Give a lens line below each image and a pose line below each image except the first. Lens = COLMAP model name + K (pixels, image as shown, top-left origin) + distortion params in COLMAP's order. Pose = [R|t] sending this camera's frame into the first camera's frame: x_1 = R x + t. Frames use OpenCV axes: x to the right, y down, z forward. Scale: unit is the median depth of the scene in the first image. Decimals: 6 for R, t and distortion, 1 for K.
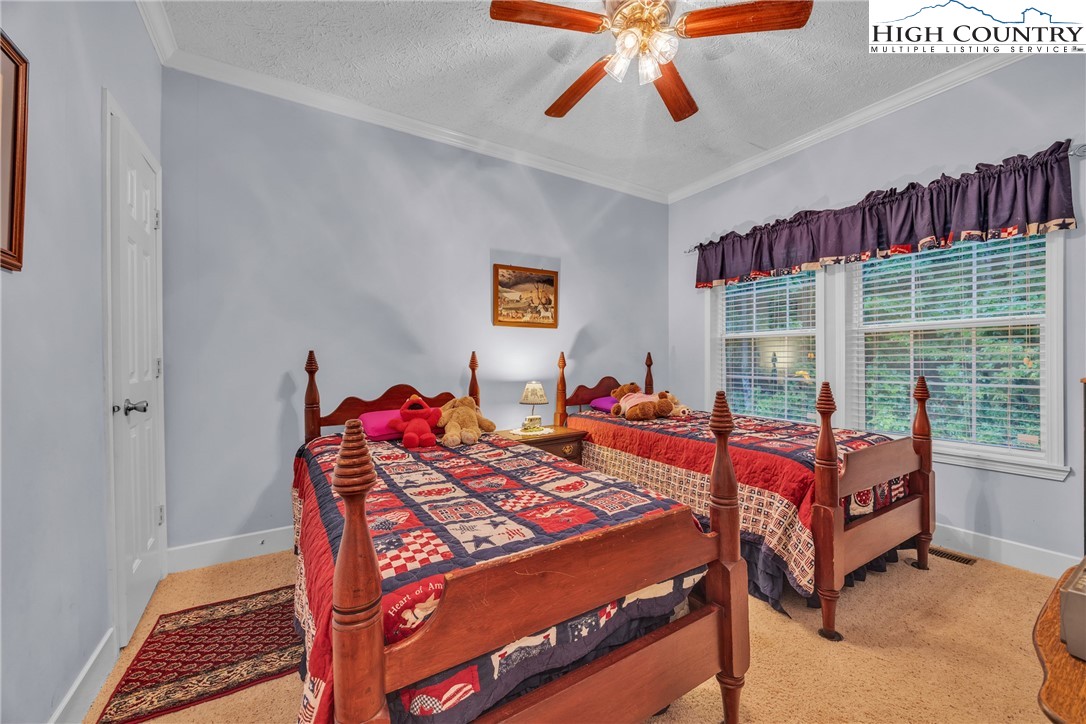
lens RADIAL K [[418.9, 0, 543.0], [0, 418.9, 362.0], [0, 0, 1]] dist [-0.000609, -0.000105]
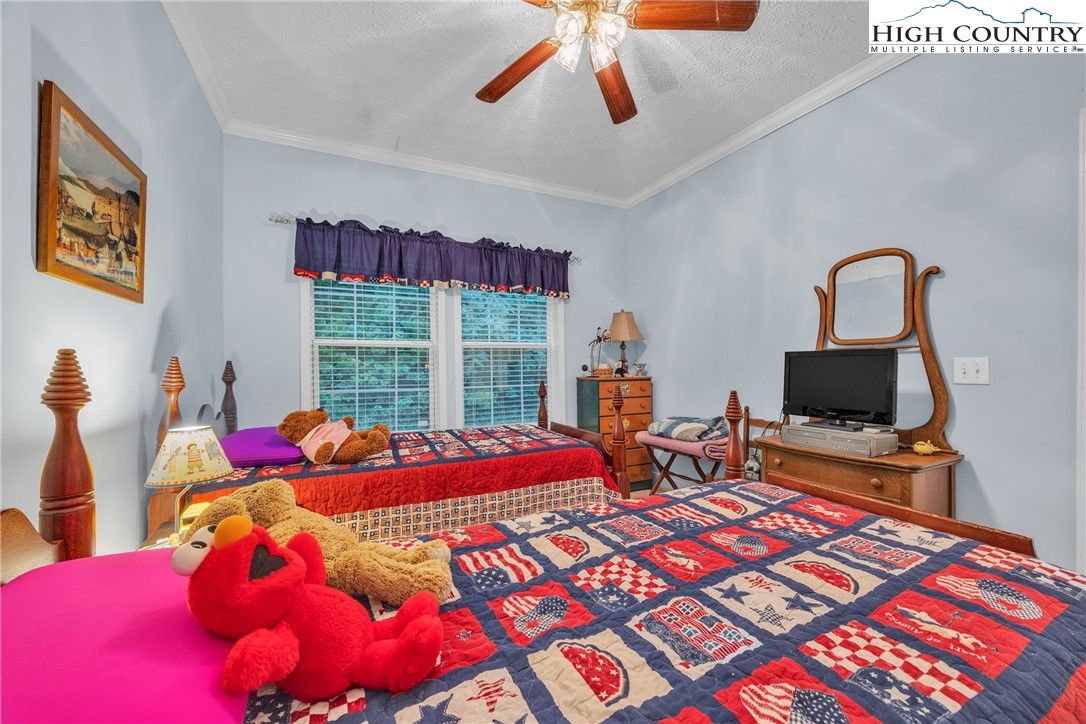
lens RADIAL K [[427.0, 0, 547.1], [0, 427.0, 369.2], [0, 0, 1]] dist [-0.001983, -0.000052]
pose [[0.079858, -0.004012, 0.996798, -0.553726], [0.015128, 0.999882, 0.002813, -0.009347], [-0.996691, 0.014855, 0.079909, 0.795507]]
